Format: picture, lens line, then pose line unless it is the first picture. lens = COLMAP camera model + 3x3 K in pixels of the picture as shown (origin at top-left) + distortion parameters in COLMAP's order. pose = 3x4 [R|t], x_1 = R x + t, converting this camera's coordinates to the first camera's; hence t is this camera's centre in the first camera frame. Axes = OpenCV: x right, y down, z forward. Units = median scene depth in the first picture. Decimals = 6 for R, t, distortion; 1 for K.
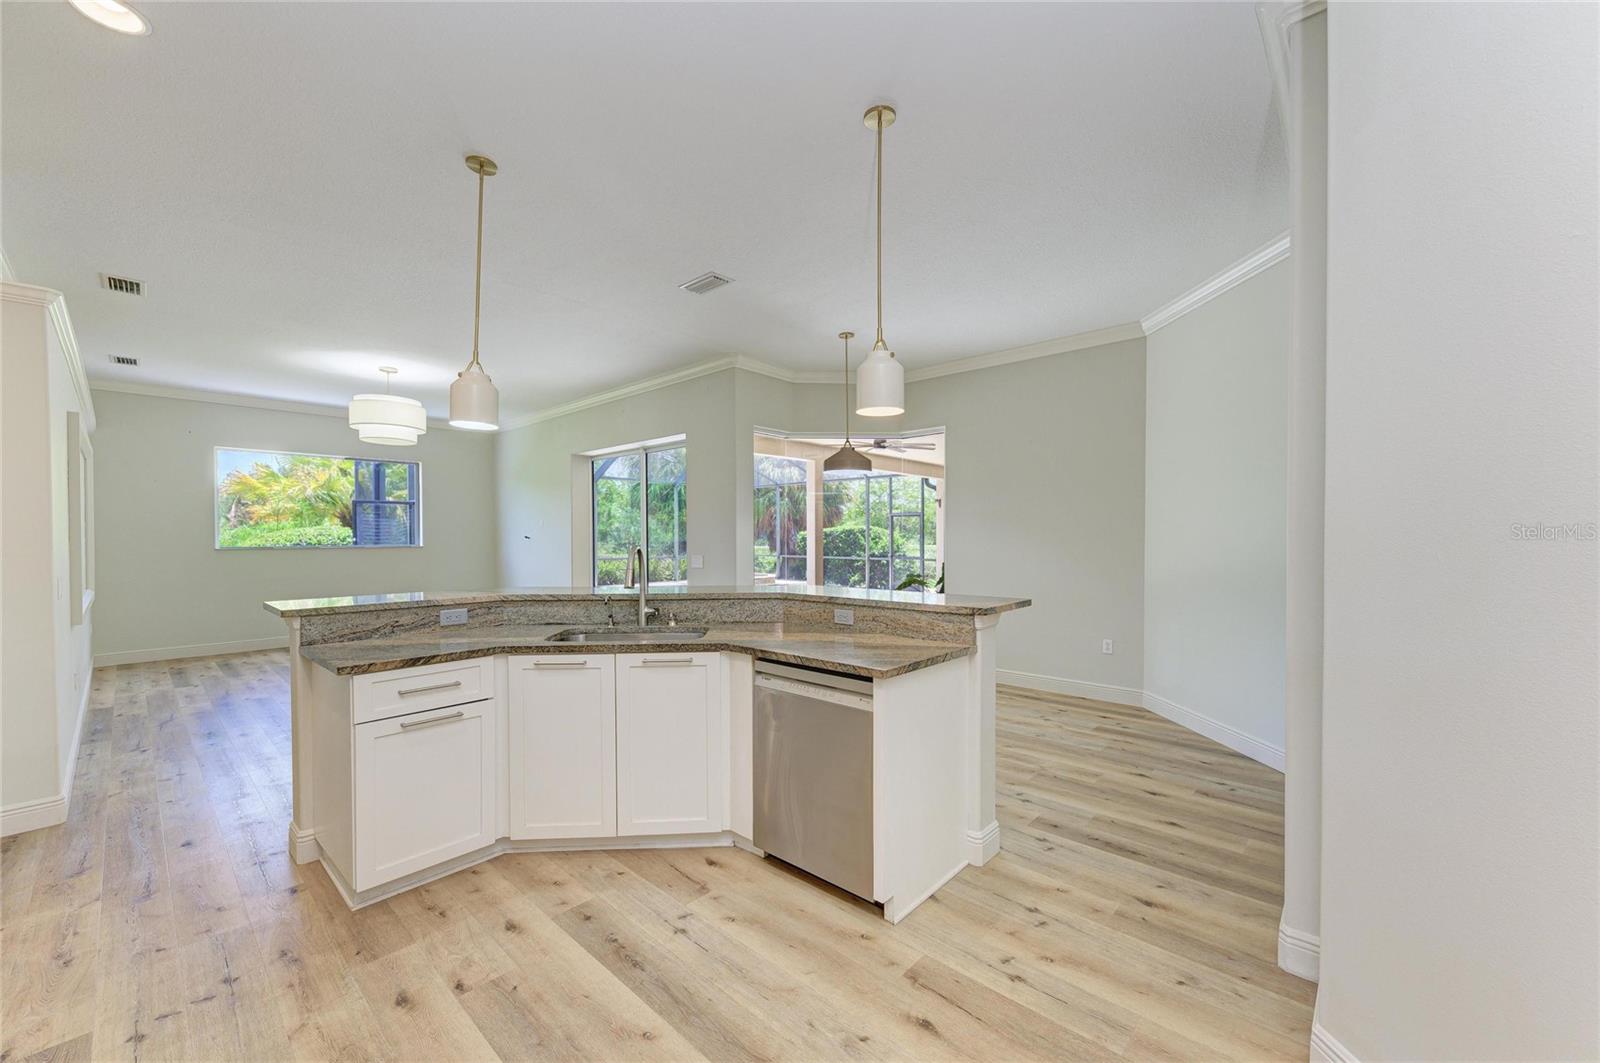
lens RADIAL K [[607.7, 0, 807.1], [0, 607.7, 539.6], [0, 0, 1]] dist [-0.000996, -0.000278]
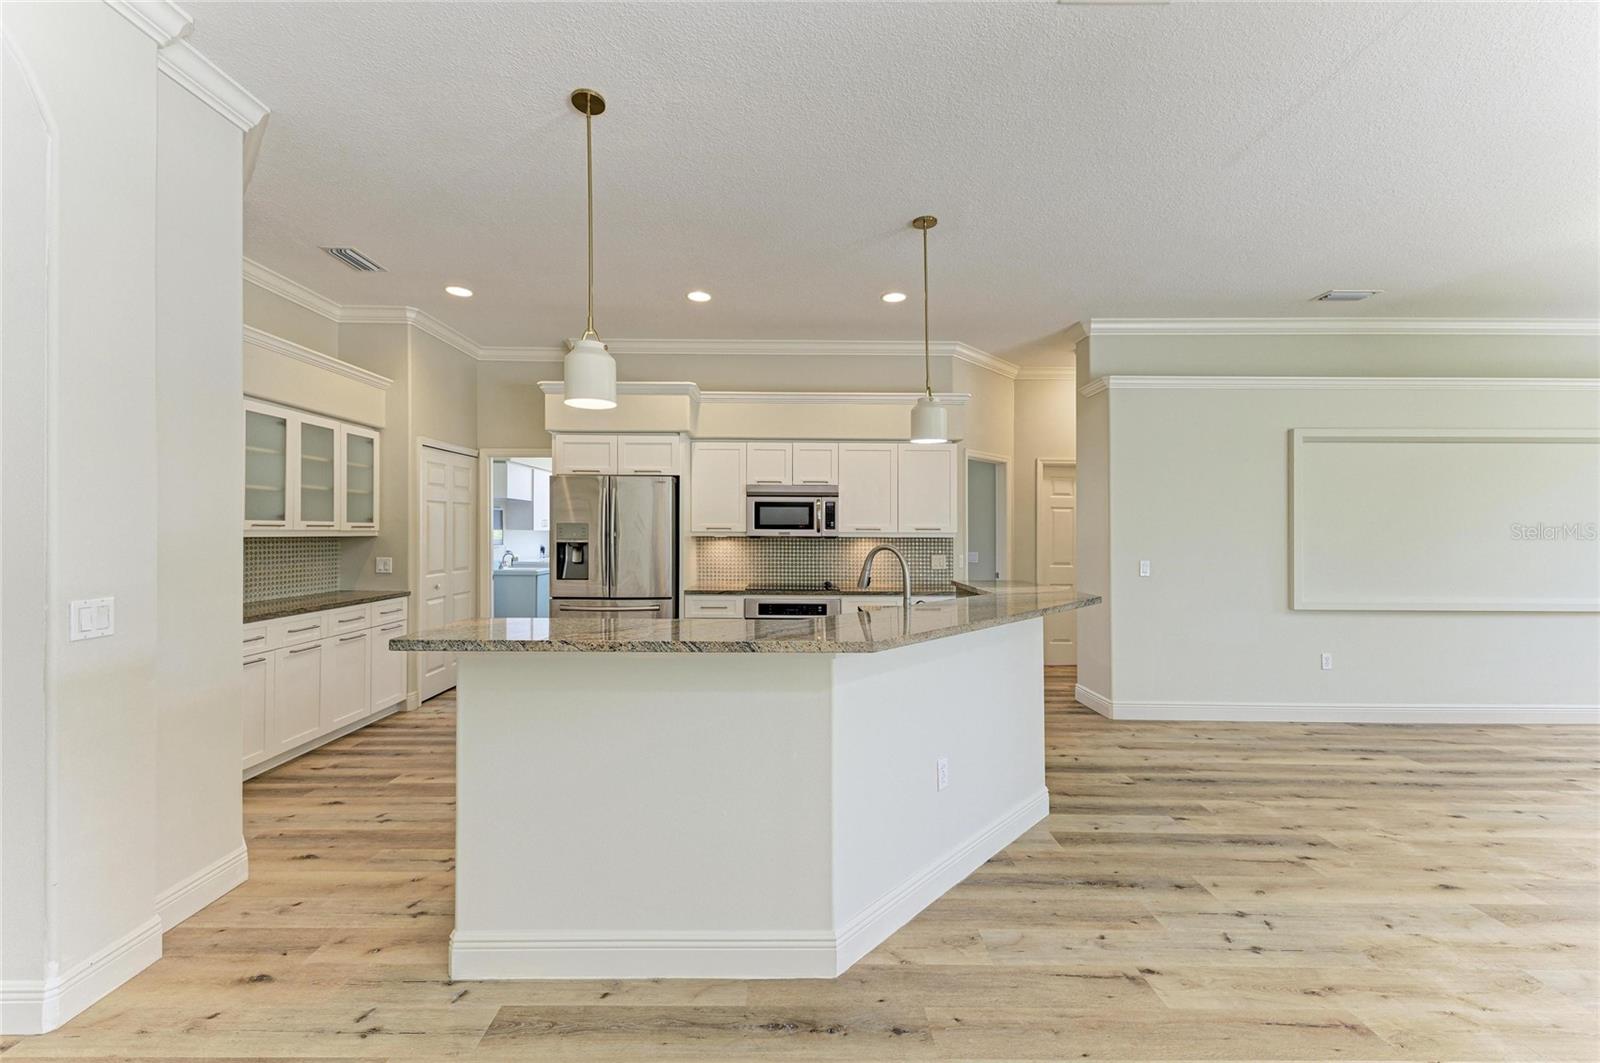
lens RADIAL K [[645.3, 0, 797.4], [0, 645.3, 527.6], [0, 0, 1]] dist [0.013324, -0.004160]
pose [[-0.735730, -0.004791, -0.677258, 0.087423], [-0.005999, 0.999982, -0.000558, -0.001866], [0.677249, 0.003652, -0.735745, 0.299441]]
